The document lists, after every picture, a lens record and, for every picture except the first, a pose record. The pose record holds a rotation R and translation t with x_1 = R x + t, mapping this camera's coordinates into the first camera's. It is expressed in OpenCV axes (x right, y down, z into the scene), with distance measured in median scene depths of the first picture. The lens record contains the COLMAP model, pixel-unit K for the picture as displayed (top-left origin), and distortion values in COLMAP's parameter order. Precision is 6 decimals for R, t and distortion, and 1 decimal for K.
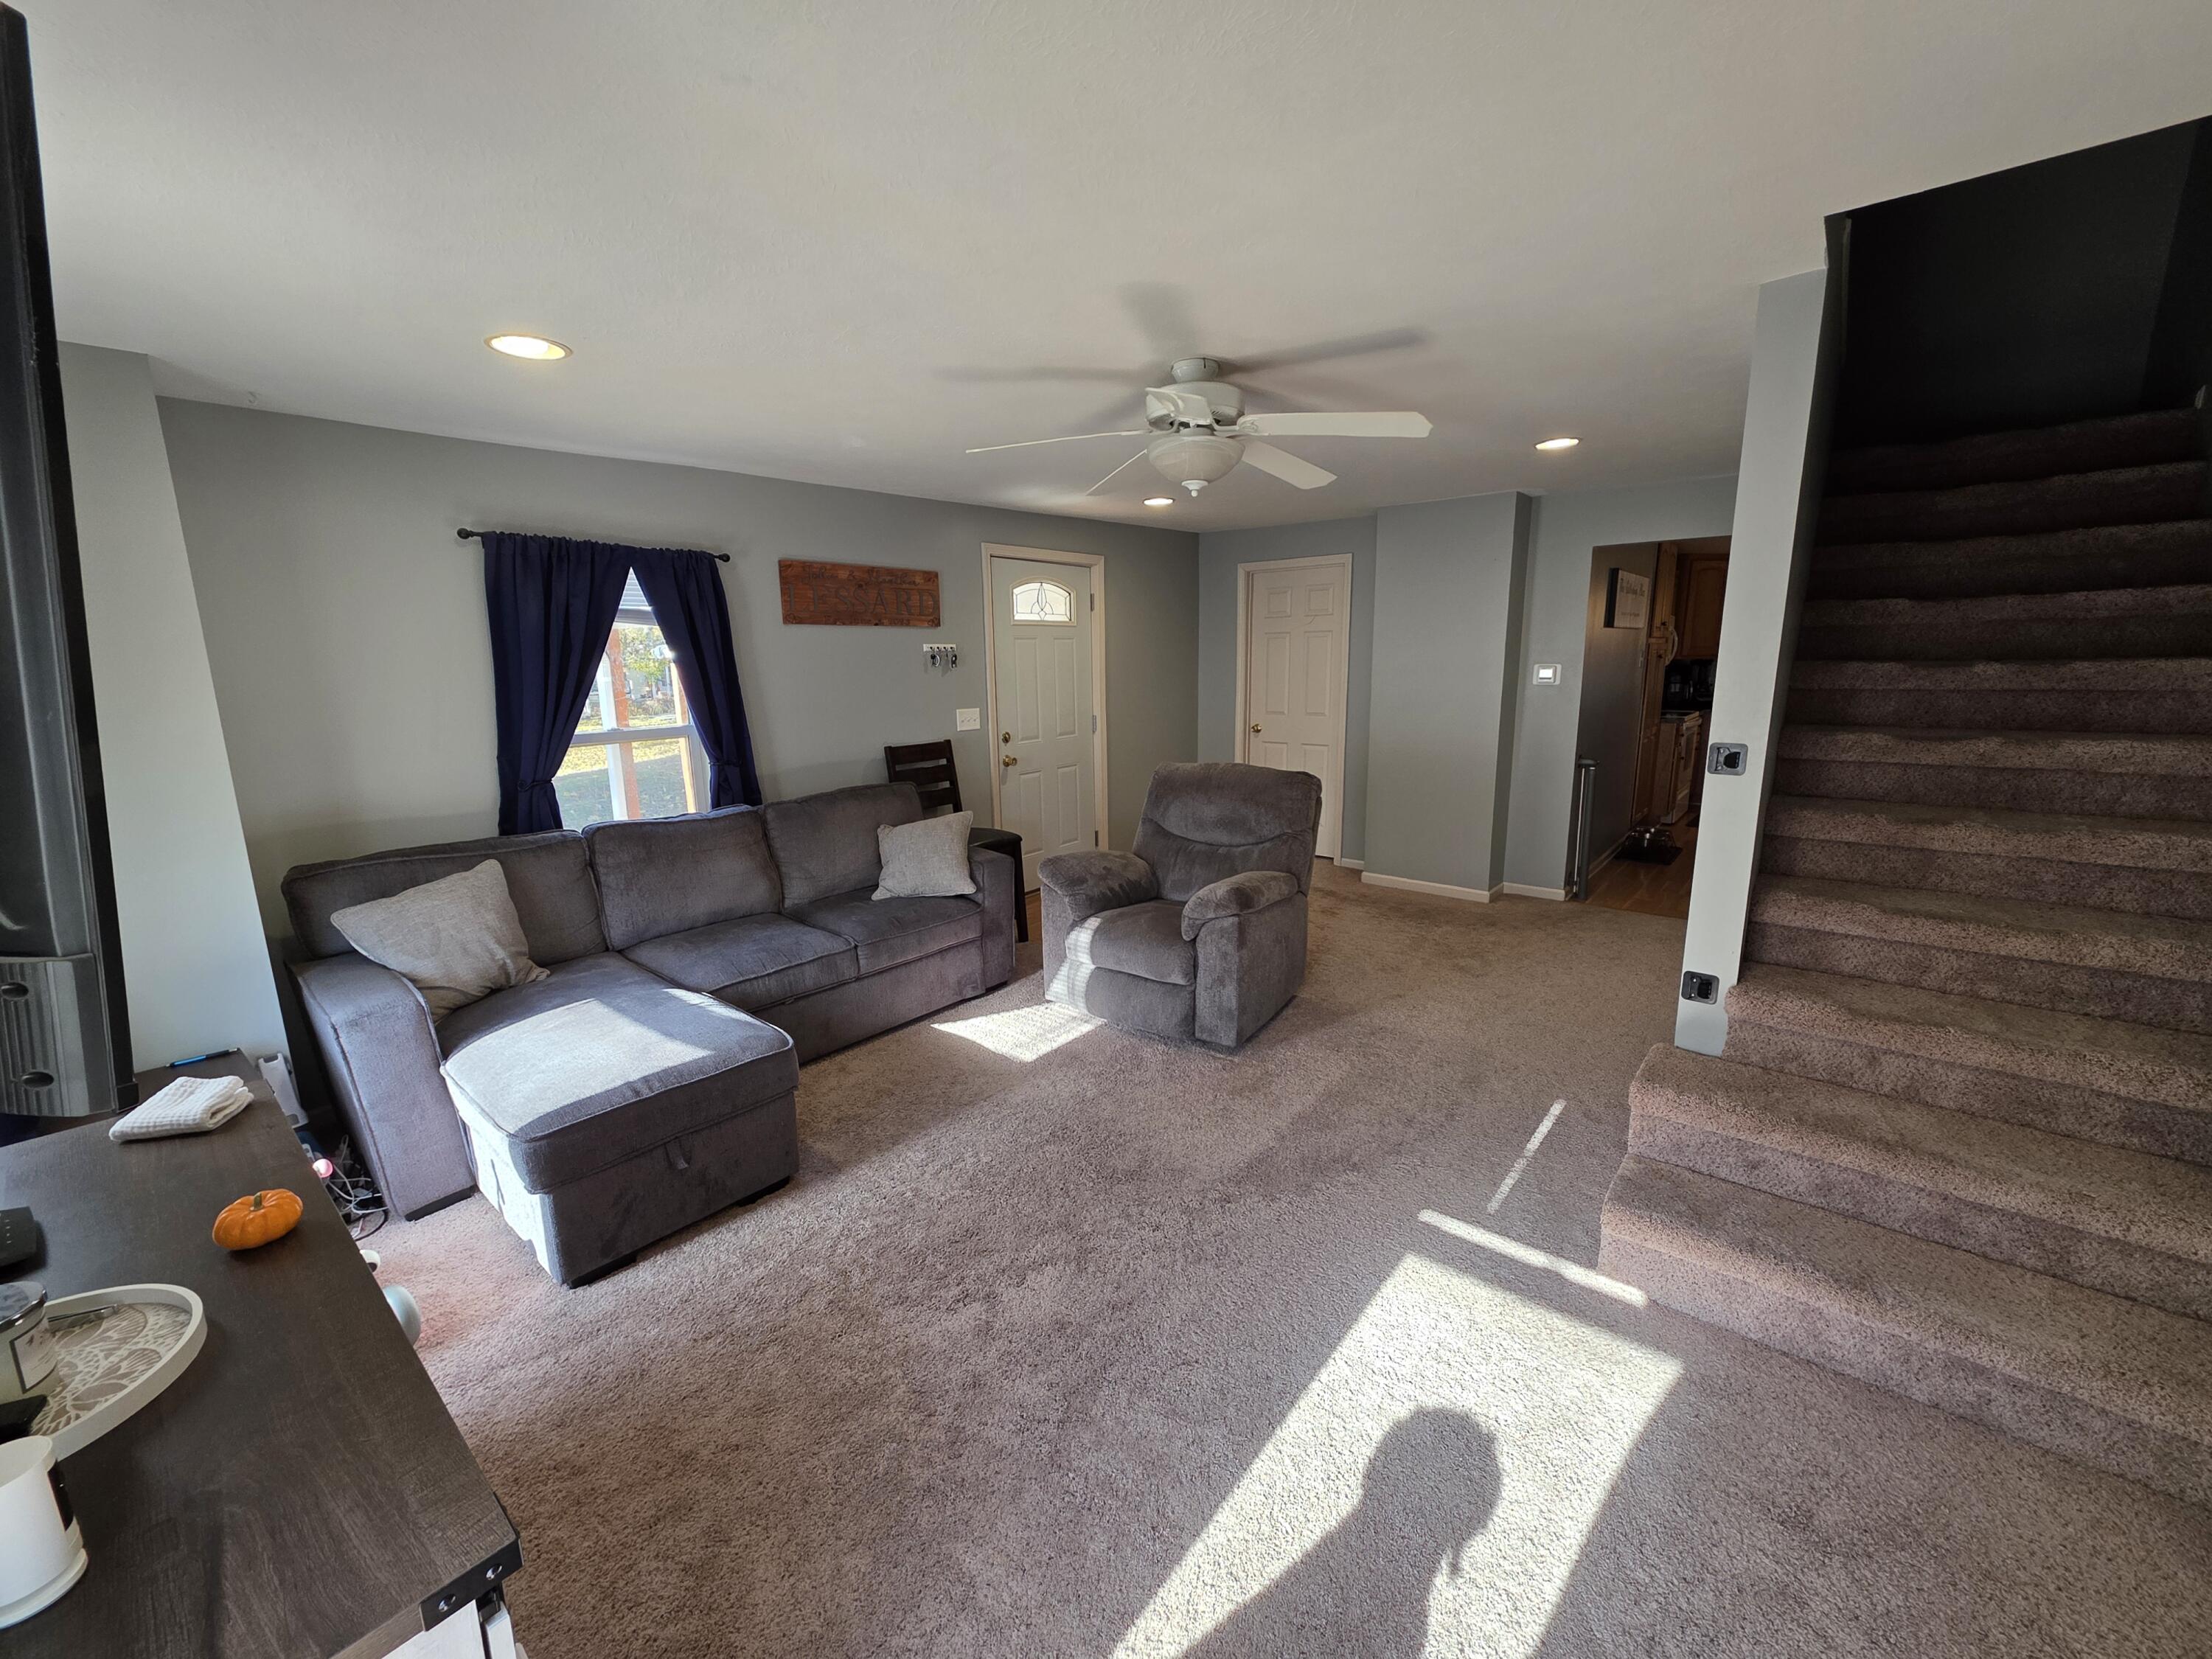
lens RADIAL K [[884.2, 0, 1116.5], [0, 884.2, 829.3], [0, 0, 1]] dist [0.002825, 0.001362]
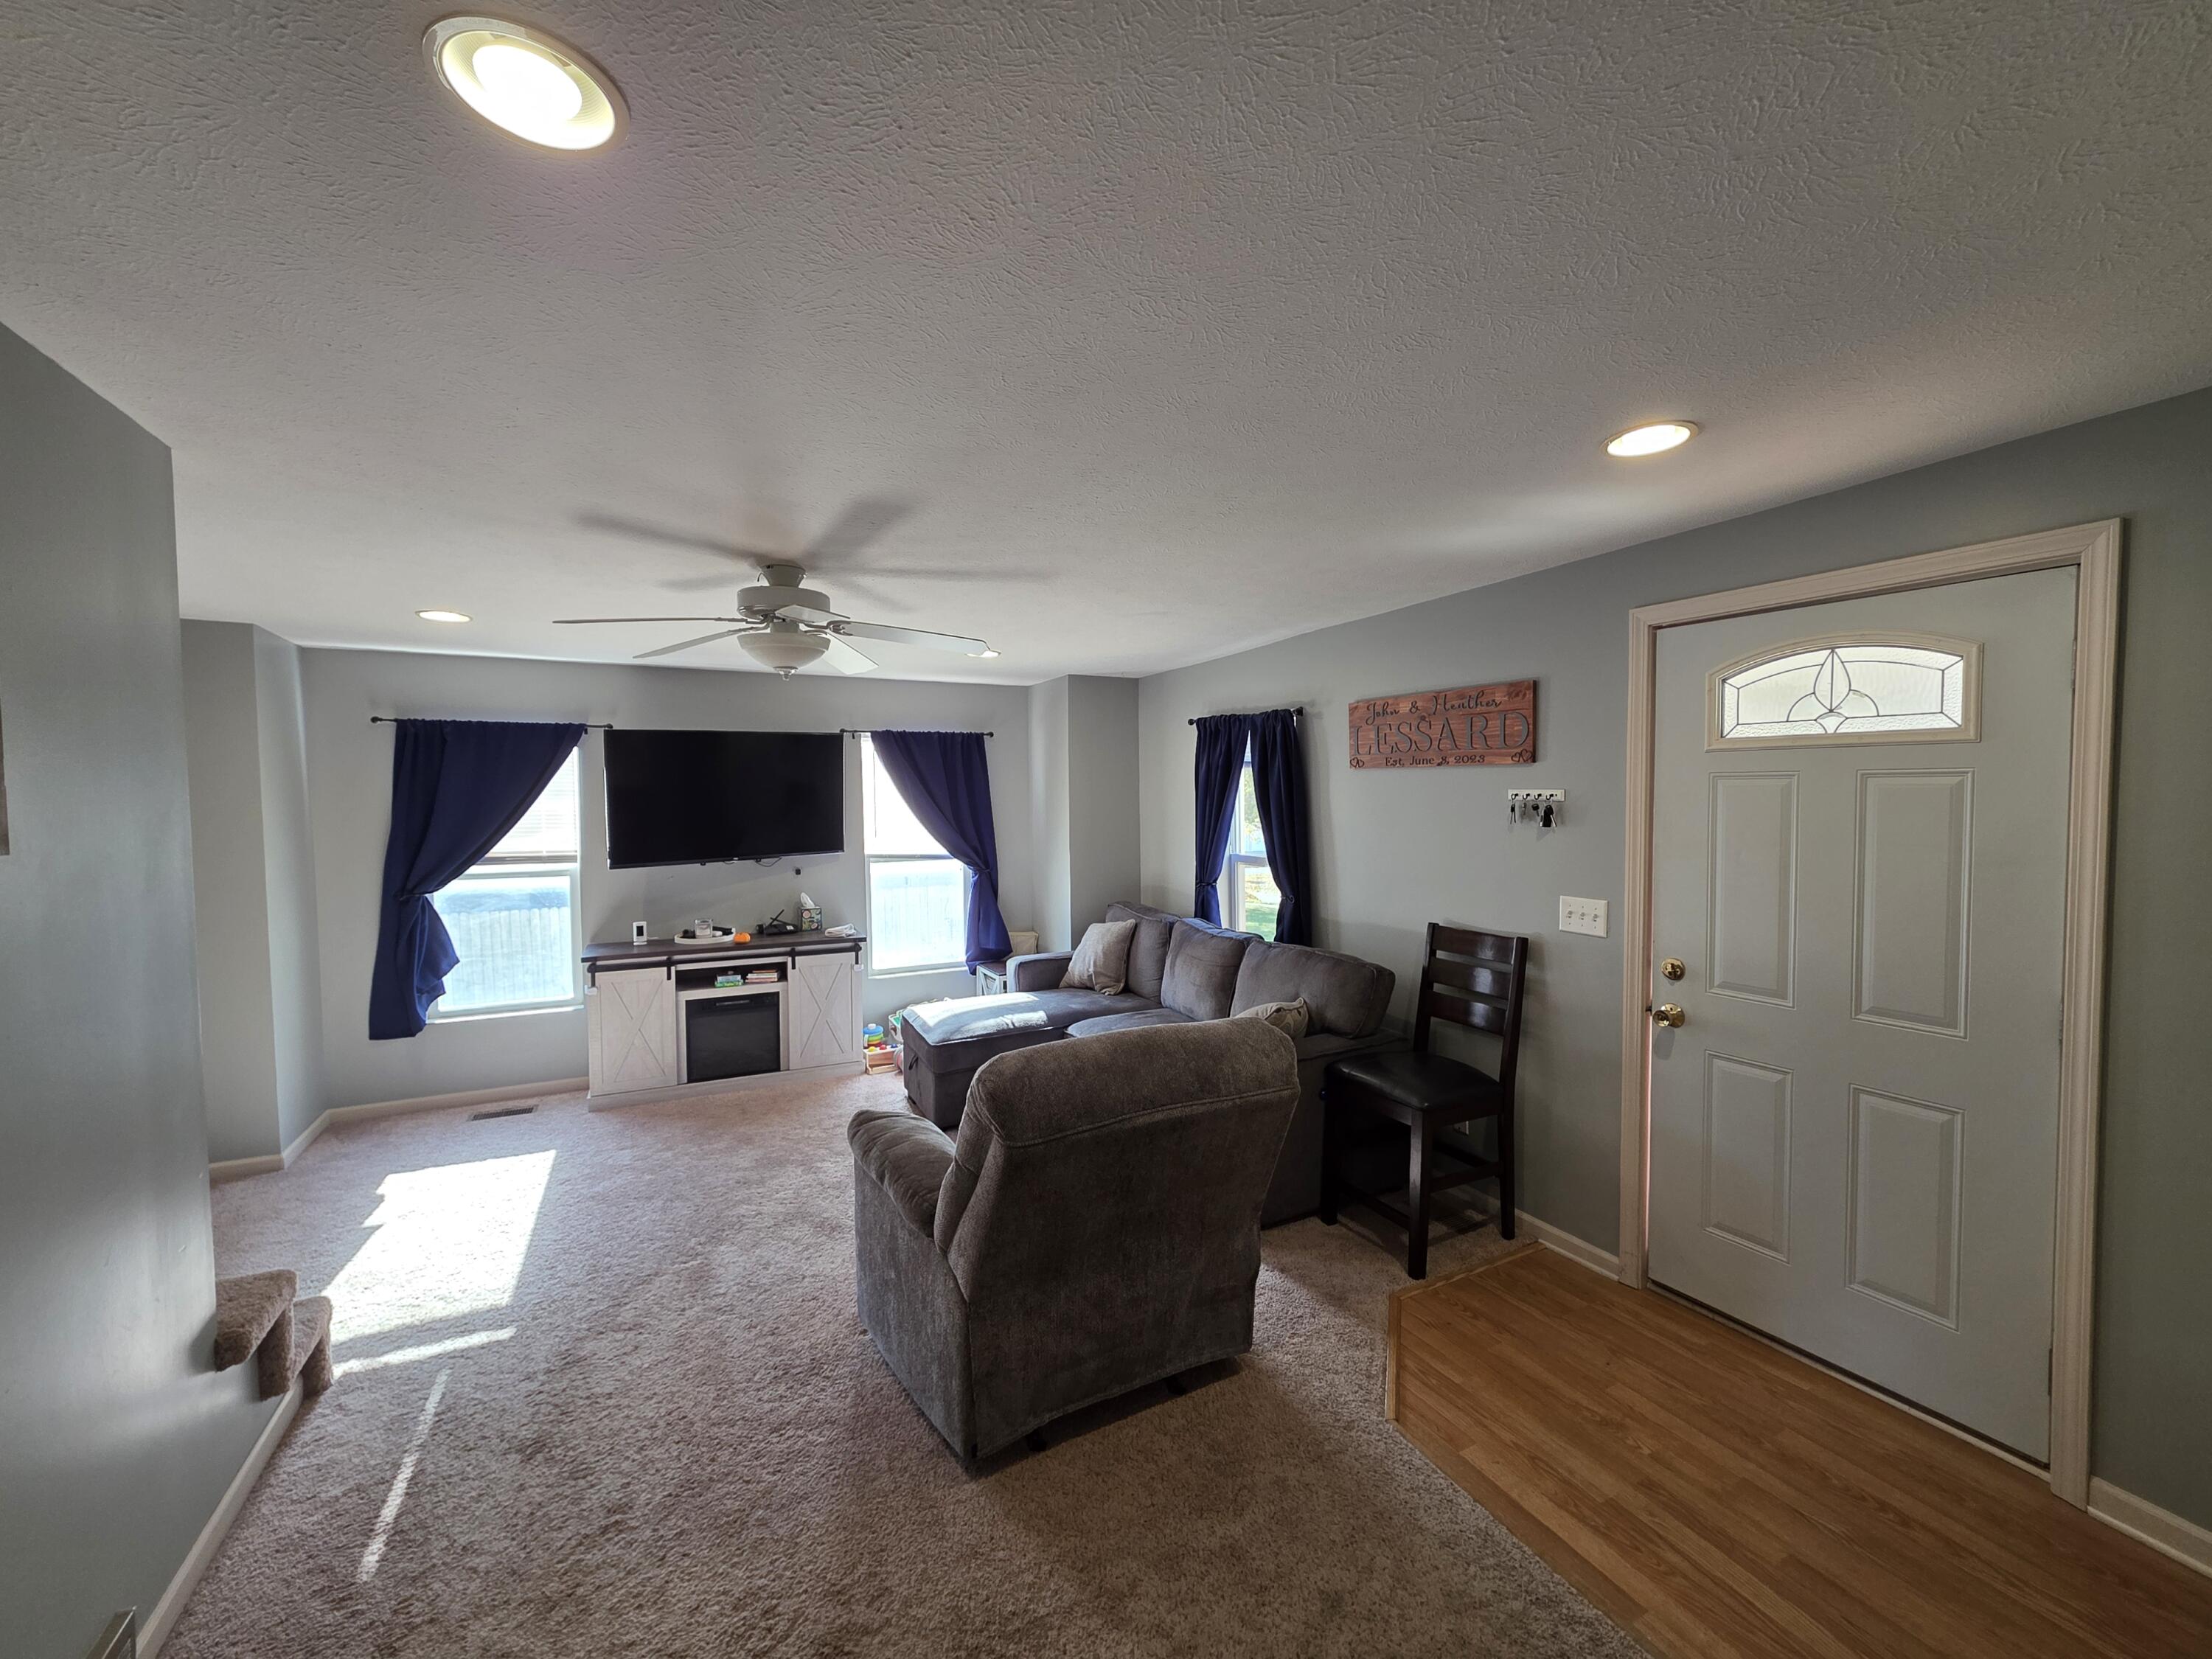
lens RADIAL K [[884.2, 0, 1116.5], [0, 884.2, 829.3], [0, 0, 1]] dist [0.002825, 0.001362]
pose [[-0.387170, 0.059206, -0.920106, 0.554693], [-0.168190, 0.976657, 0.133617, -0.235070], [0.906538, 0.206485, -0.368174, 1.055285]]
